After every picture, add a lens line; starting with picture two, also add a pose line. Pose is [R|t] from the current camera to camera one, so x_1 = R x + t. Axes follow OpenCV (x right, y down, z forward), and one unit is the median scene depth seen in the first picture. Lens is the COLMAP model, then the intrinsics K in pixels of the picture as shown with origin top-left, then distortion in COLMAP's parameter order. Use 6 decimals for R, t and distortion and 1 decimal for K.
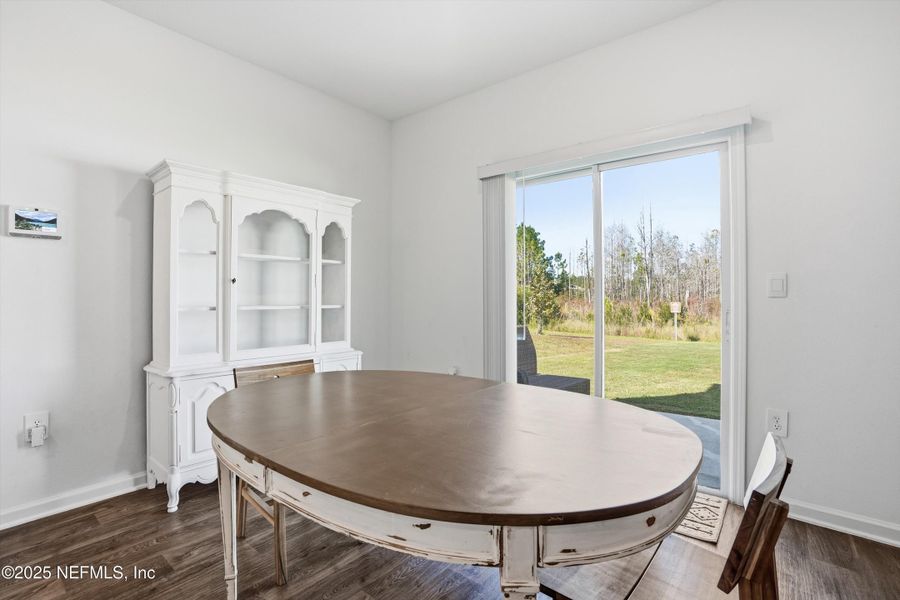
lens RADIAL K [[445.1, 0, 430.9], [0, 445.1, 294.4], [0, 0, 1]] dist [-0.003385, -0.000168]
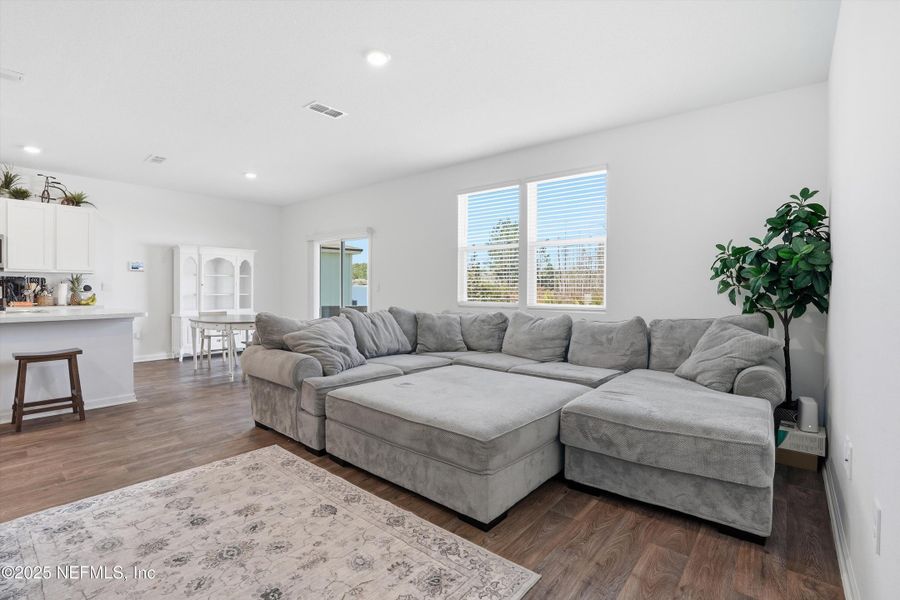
lens RADIAL K [[445.1, 0, 430.9], [0, 445.1, 294.4], [0, 0, 1]] dist [-0.003385, -0.000168]
pose [[0.999772, 0.005133, -0.020725, 1.016886], [-0.004806, 0.999864, 0.015778, -0.020678], [0.020804, -0.015675, 0.999661, -1.705635]]
